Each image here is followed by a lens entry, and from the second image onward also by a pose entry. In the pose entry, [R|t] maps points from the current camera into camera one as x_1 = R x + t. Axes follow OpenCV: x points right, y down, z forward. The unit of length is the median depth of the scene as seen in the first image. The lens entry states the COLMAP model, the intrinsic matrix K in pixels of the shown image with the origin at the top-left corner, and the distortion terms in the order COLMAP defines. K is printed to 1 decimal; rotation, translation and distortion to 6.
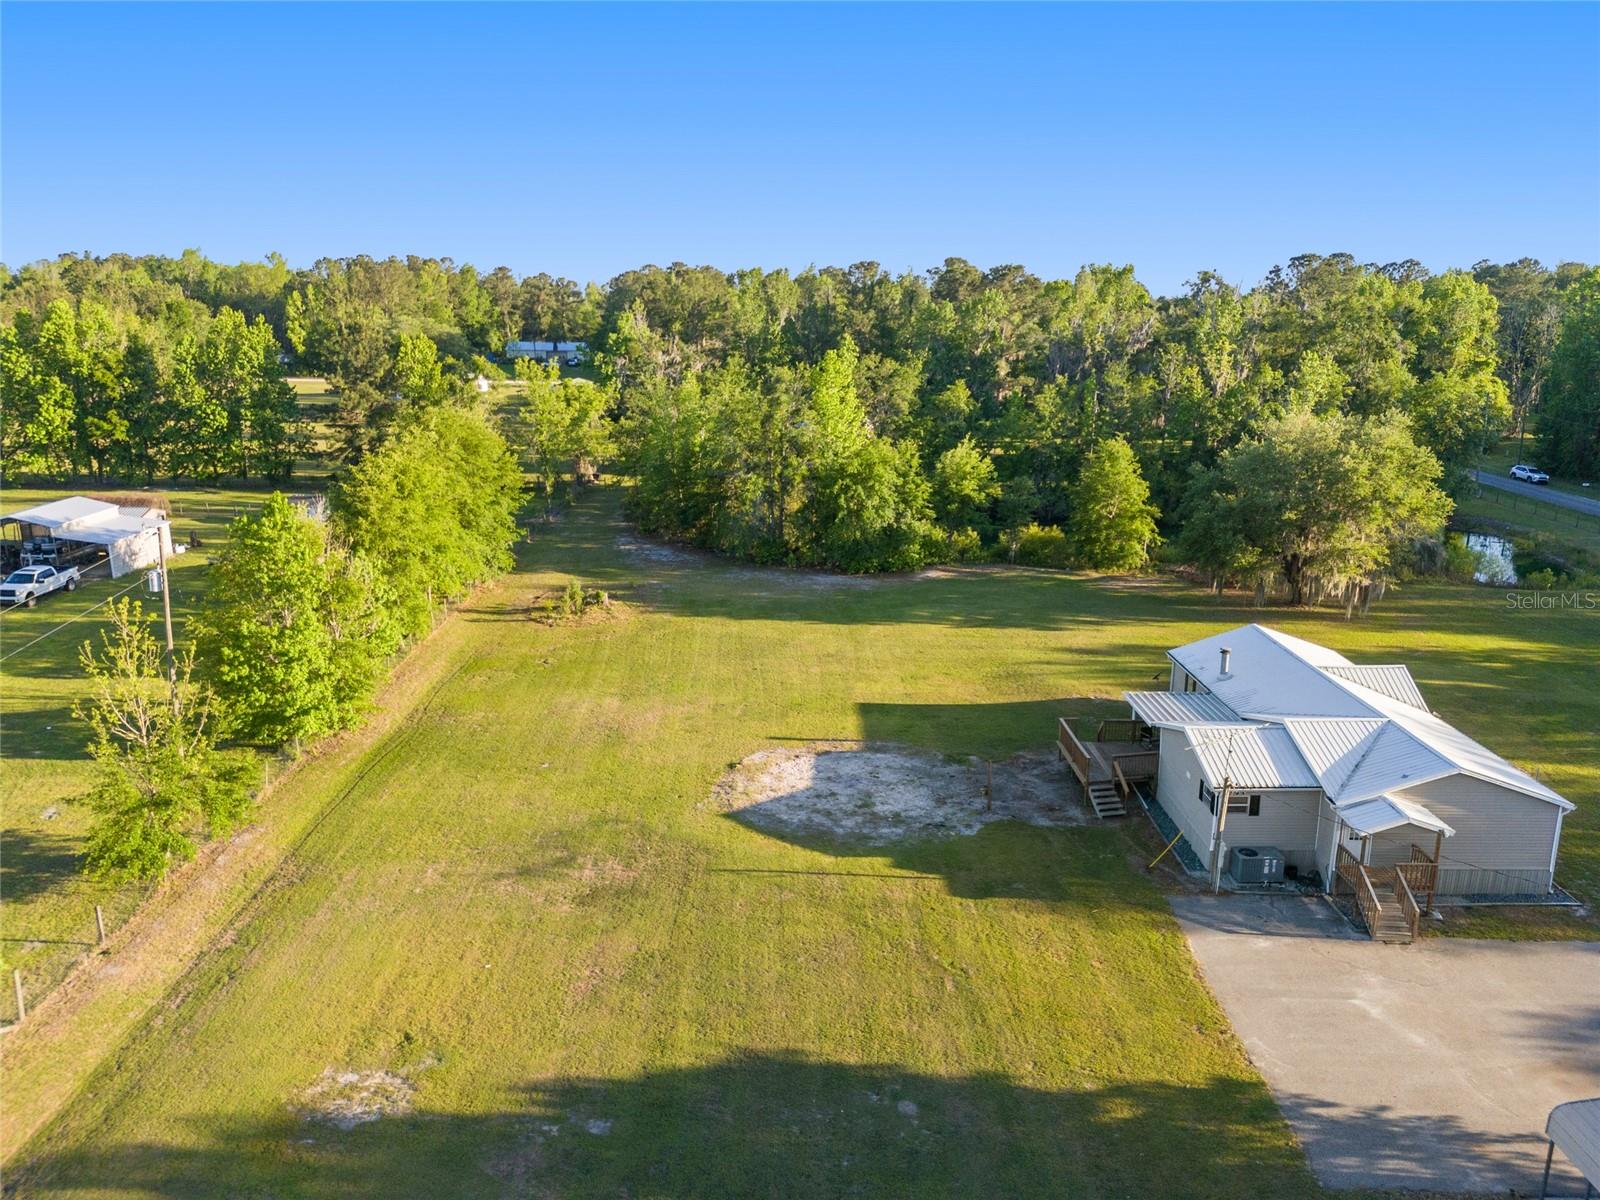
lens RADIAL K [[1173.2, 0, 800.0], [0, 1173.2, 600.0], [0, 0, 1]] dist [0.109170, -0.126753]
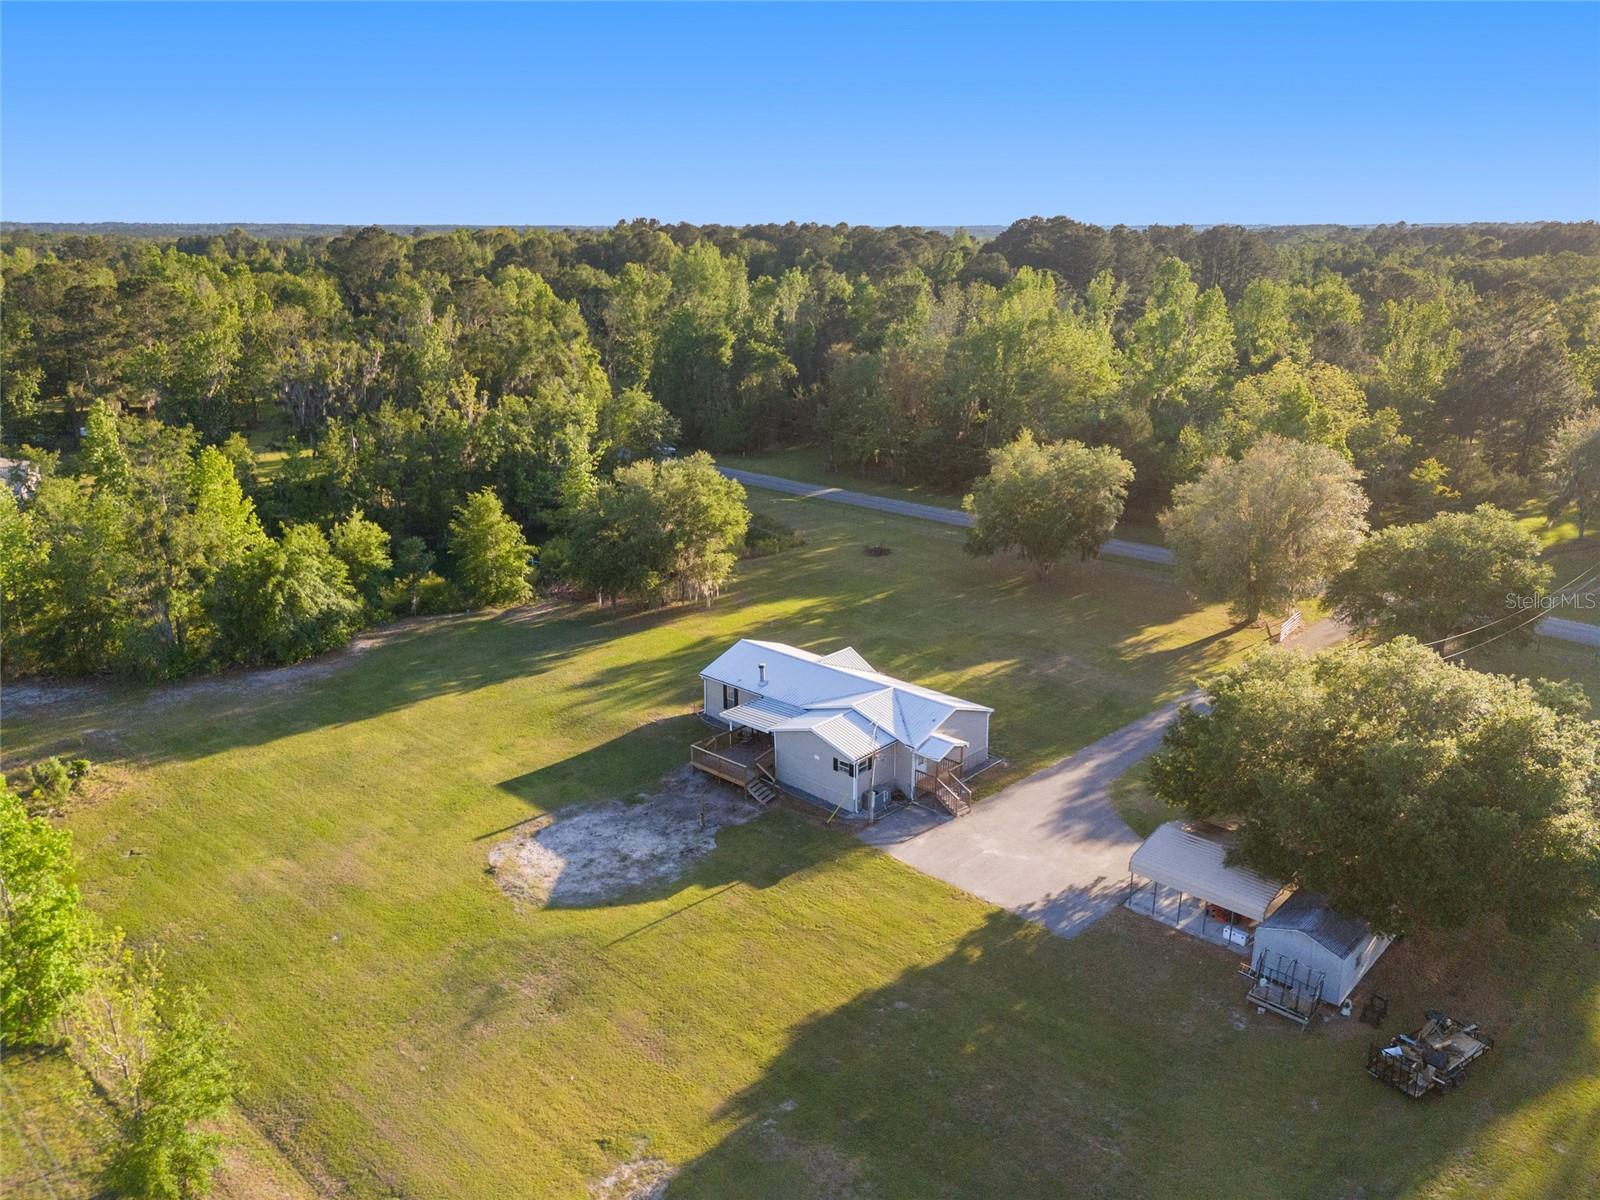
lens RADIAL K [[1207.6, 0, 800.0], [0, 1207.6, 600.0], [0, 0, 1]] dist [0.091060, -0.088023]
pose [[0.685750, -0.216925, 0.694759, -0.624664], [0.182666, 0.975296, 0.124220, -0.213071], [-0.704542, 0.041725, 0.708434, -0.077223]]
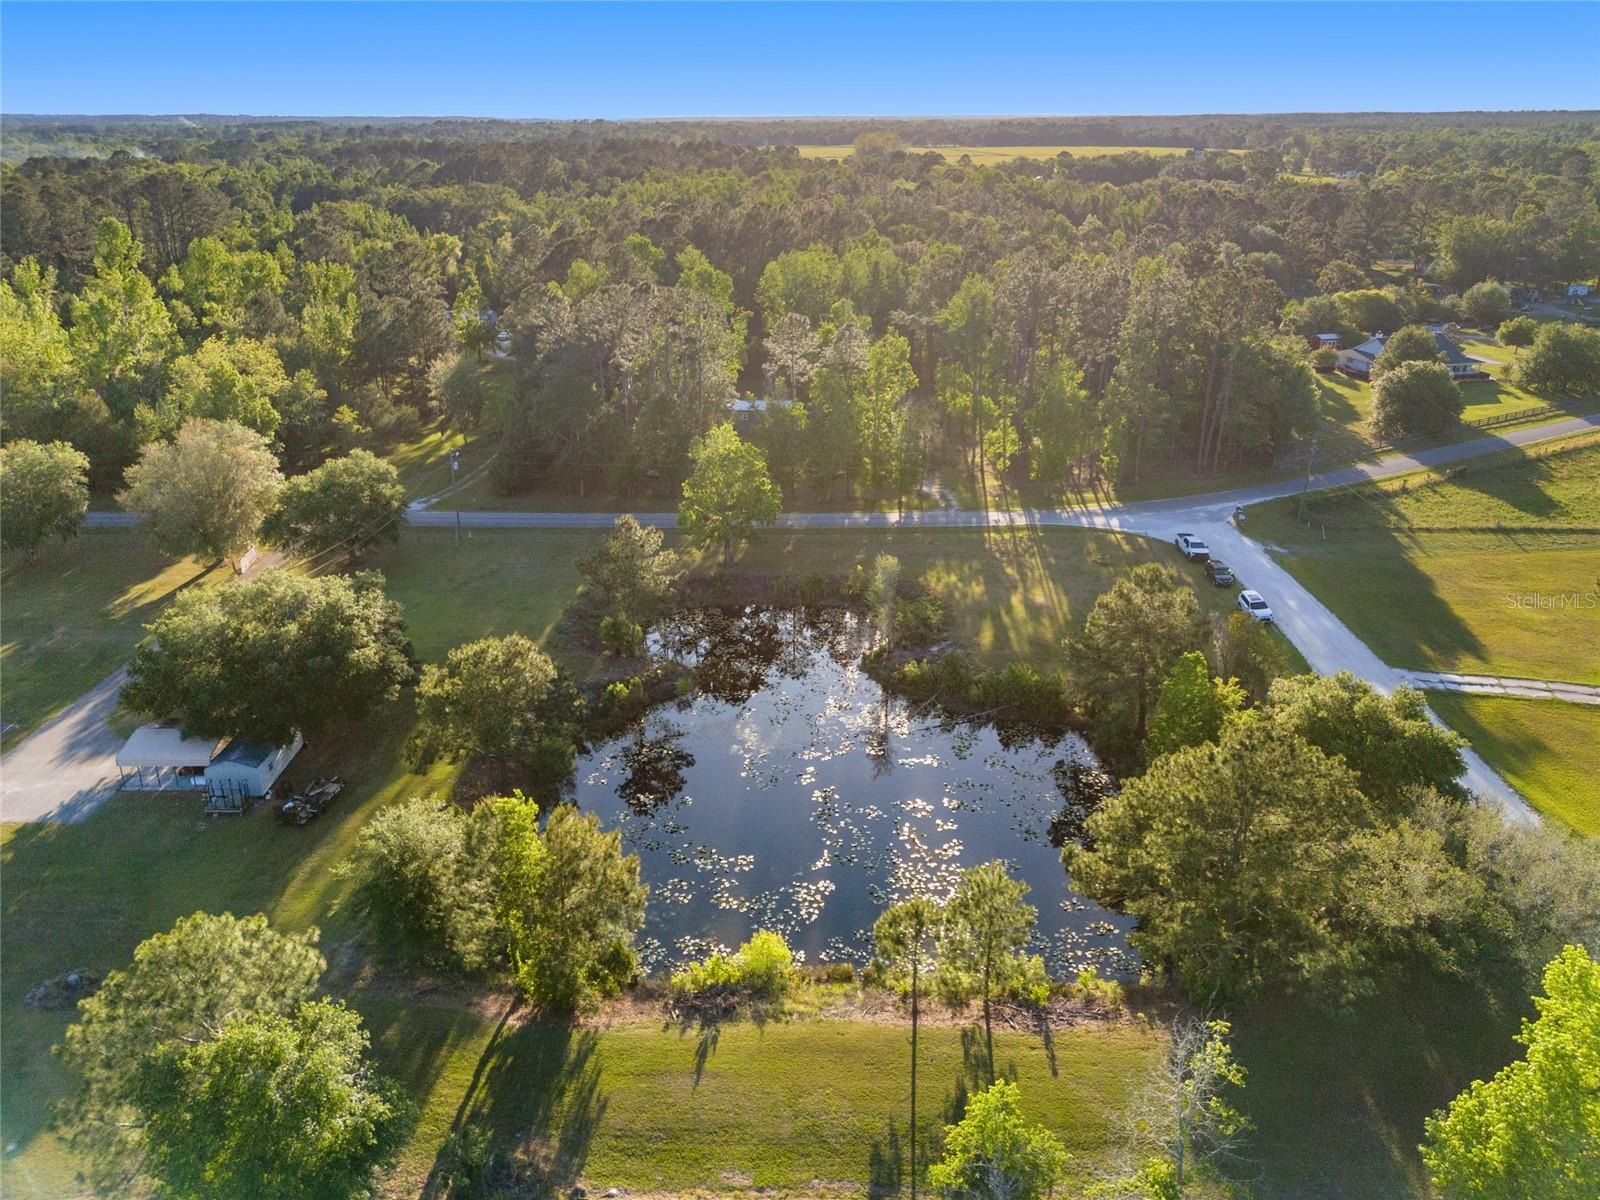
lens RADIAL K [[1194.6, 0, 800.0], [0, 1194.6, 600.0], [0, 0, 1]] dist [0.094240, -0.098091]
pose [[0.009259, -0.375454, 0.926795, -1.136960], [0.250486, 0.898155, 0.361350, -0.344385], [-0.968076, 0.228803, 0.102362, -0.610340]]
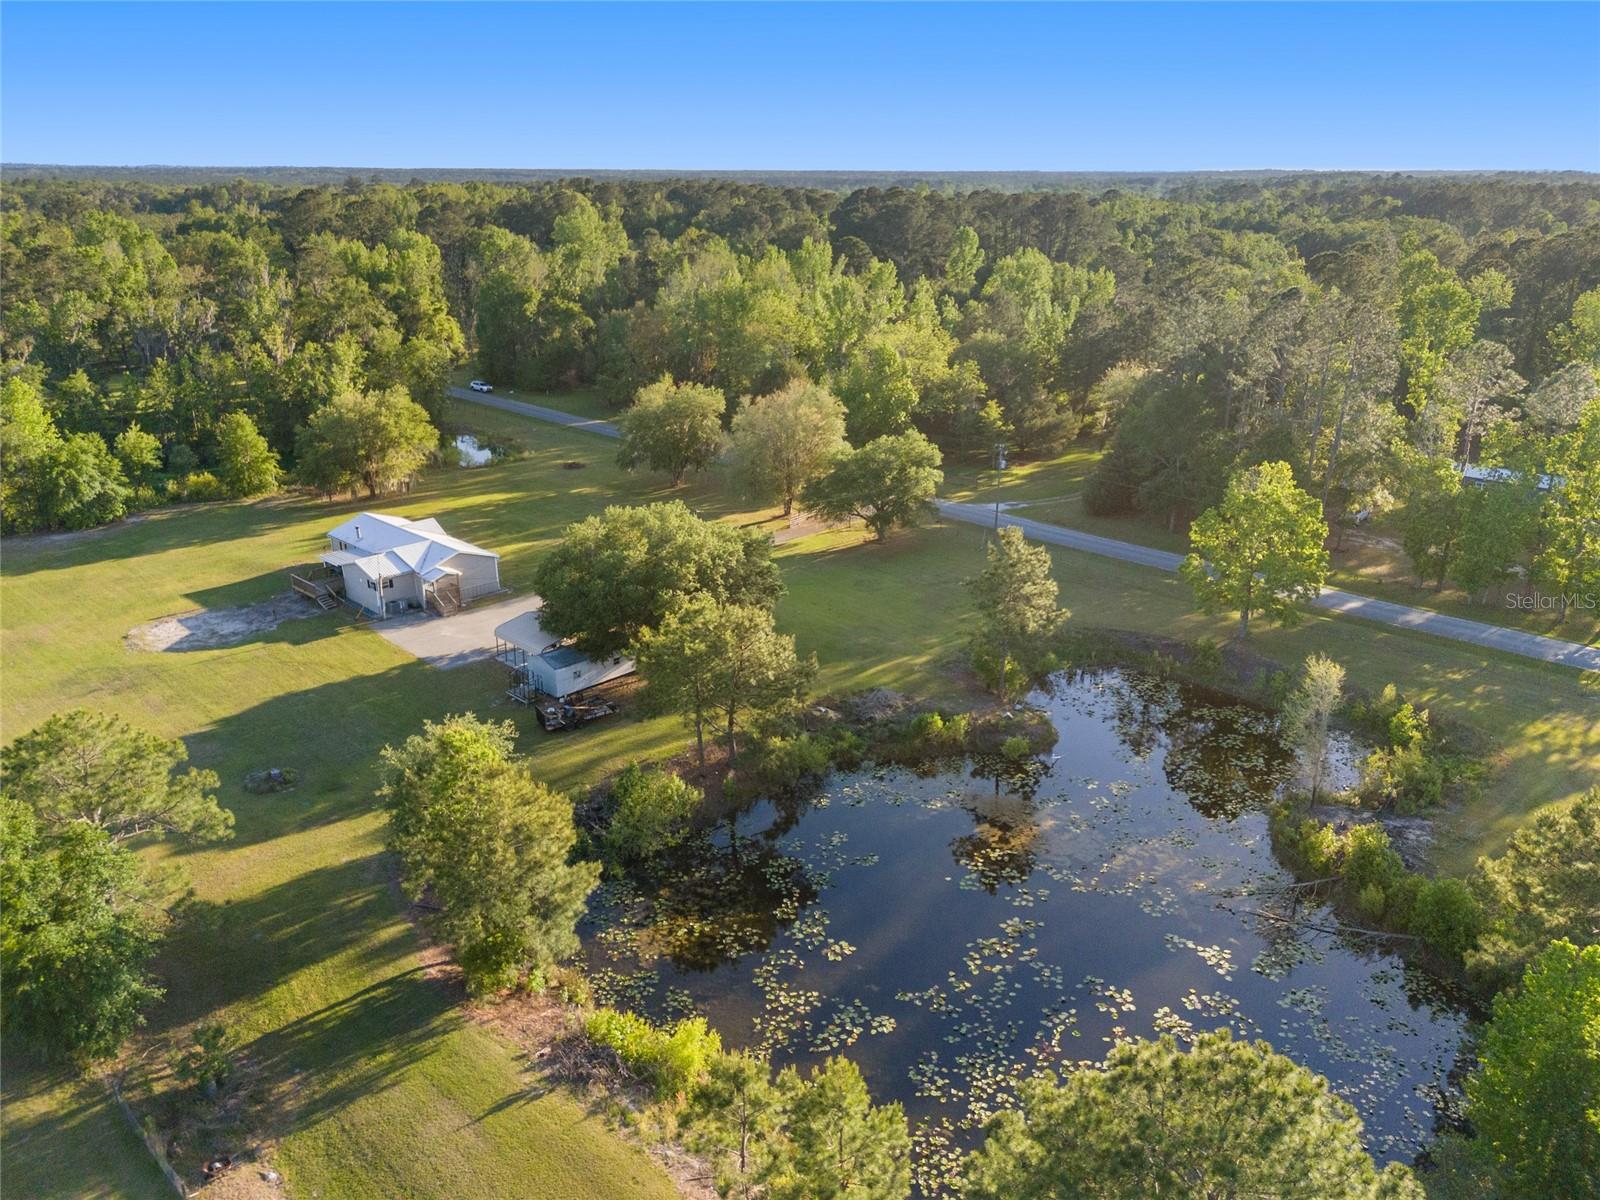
lens RADIAL K [[1206.4, 0, 800.0], [0, 1206.4, 600.0], [0, 0, 1]] dist [0.040150, -0.008674]
pose [[0.707848, -0.236615, 0.665556, -0.583250], [0.173130, 0.971603, 0.161288, -0.046051], [-0.684819, 0.001060, 0.728712, -1.180676]]
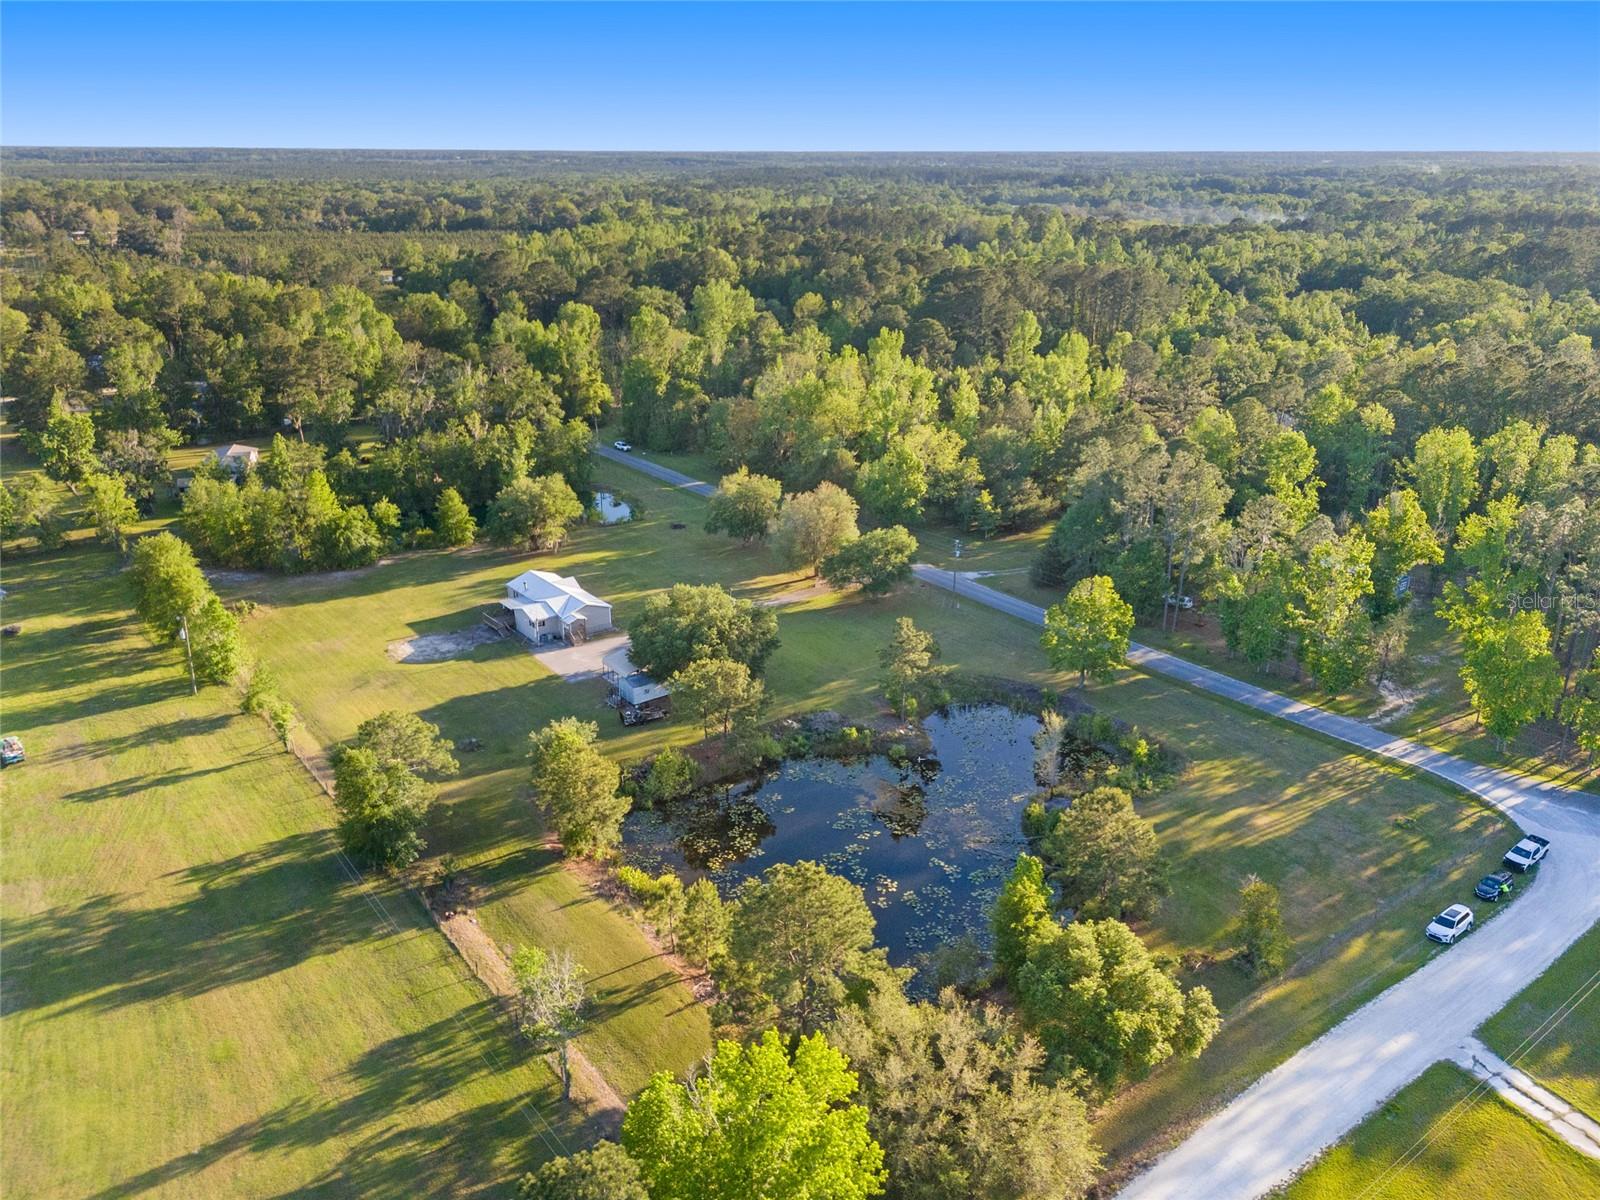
lens RADIAL K [[1194.6, 0, 800.0], [0, 1194.6, 600.0], [0, 0, 1]] dist [0.094240, -0.098091]
pose [[0.795677, -0.211715, 0.567517, -0.975675], [0.147991, 0.976481, 0.156794, -0.331126], [-0.587365, -0.040770, 0.808295, -2.239784]]
